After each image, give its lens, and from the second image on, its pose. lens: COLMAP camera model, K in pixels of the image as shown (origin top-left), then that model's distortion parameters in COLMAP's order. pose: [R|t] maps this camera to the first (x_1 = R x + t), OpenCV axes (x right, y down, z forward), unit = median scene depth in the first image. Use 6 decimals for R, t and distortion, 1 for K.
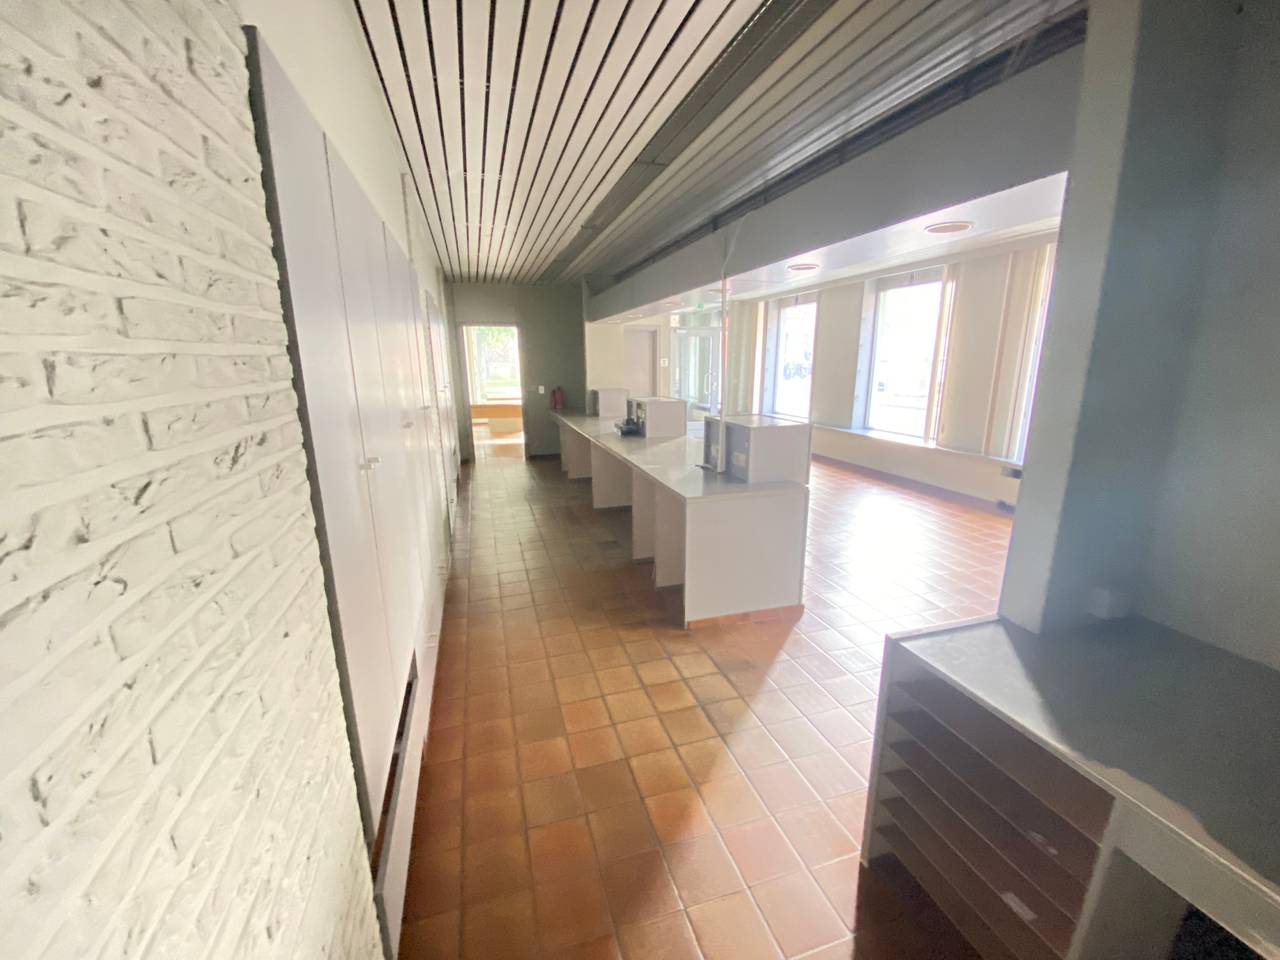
lens RADIAL K [[516.6, 0, 642.6], [0, 516.6, 479.9], [0, 0, 1]] dist [-0.001486, -0.000365]
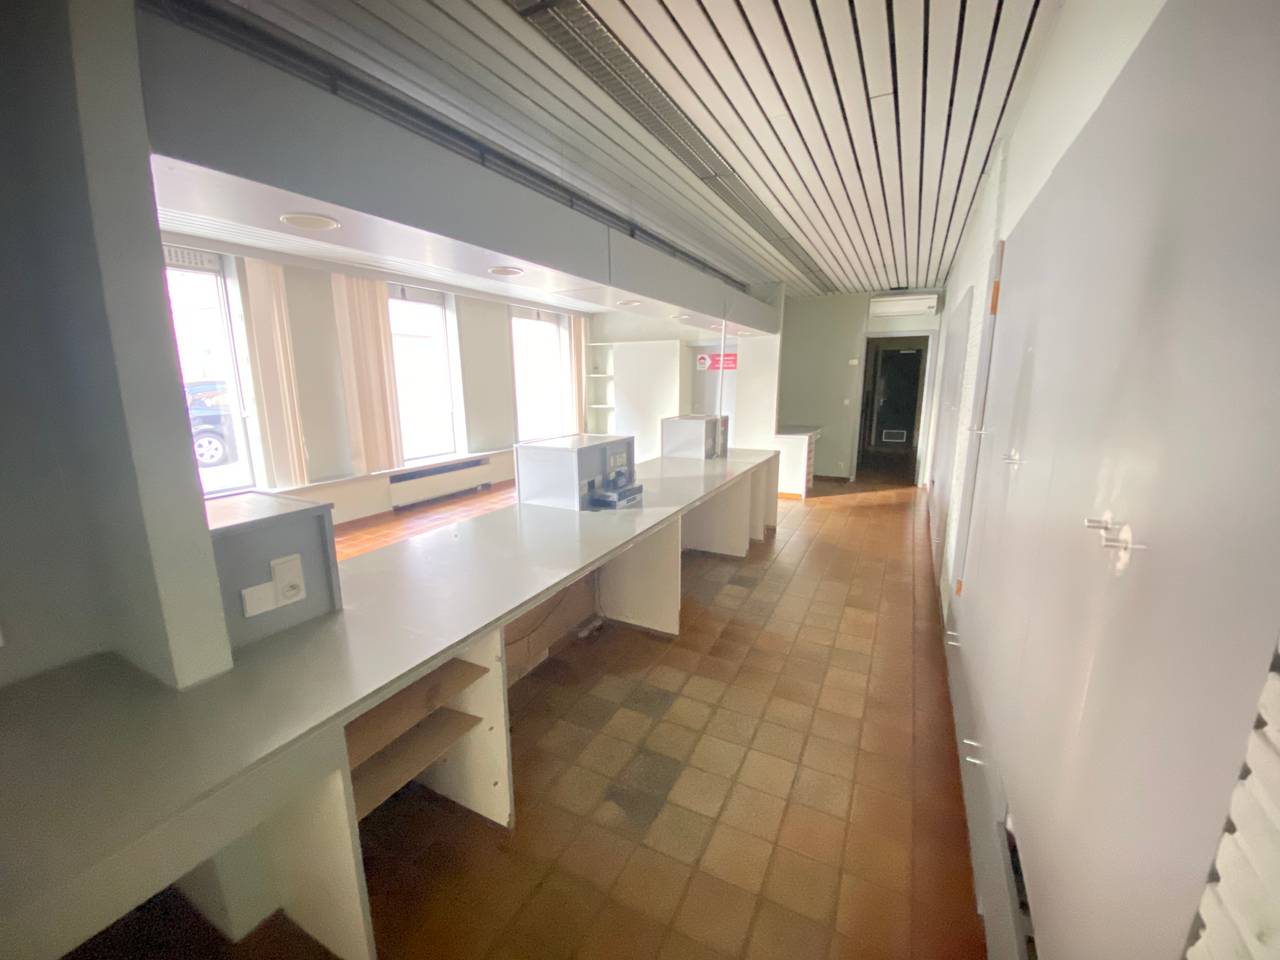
lens RADIAL K [[516.6, 0, 643.6], [0, 516.6, 480.9], [0, 0, 1]] dist [-0.001486, -0.000365]
pose [[-0.712006, -0.131947, 0.689665, -0.244361], [0.170704, 0.920193, 0.352286, -0.175544], [-0.681107, 0.368558, -0.632659, 0.748948]]
